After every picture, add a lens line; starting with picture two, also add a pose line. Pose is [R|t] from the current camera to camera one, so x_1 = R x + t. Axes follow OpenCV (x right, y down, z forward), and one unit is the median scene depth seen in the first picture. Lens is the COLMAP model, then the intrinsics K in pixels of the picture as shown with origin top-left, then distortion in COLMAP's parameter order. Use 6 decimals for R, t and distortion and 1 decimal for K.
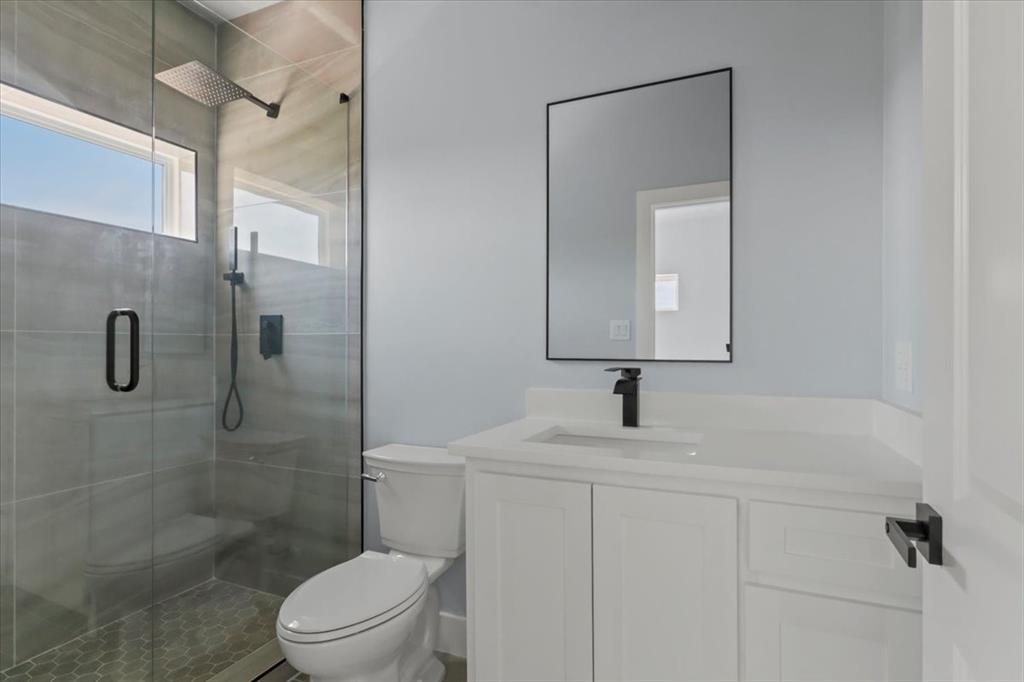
lens RADIAL K [[525.2, 0, 517.2], [0, 525.2, 342.7], [0, 0, 1]] dist [0.005094, 0.000648]
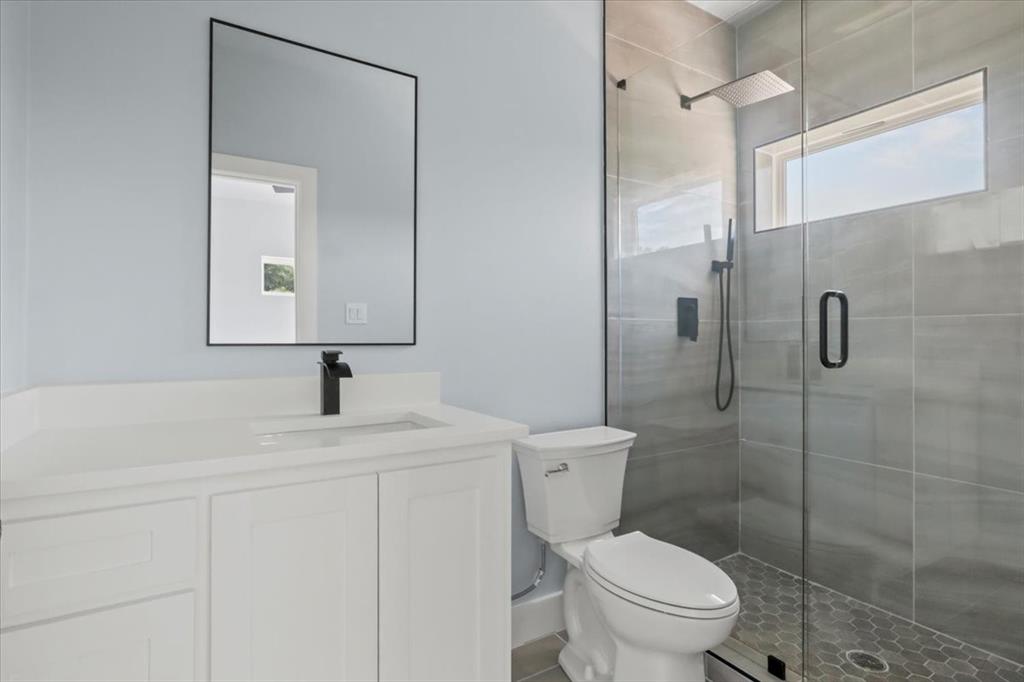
lens RADIAL K [[525.2, 0, 518.7], [0, 525.2, 339.8], [0, 0, 1]] dist [0.005094, 0.000648]
pose [[0.554967, -0.010430, 0.831807, -0.392767], [-0.011071, 0.999740, 0.019923, 0.002472], [-0.831799, -0.020266, 0.554707, 0.201402]]
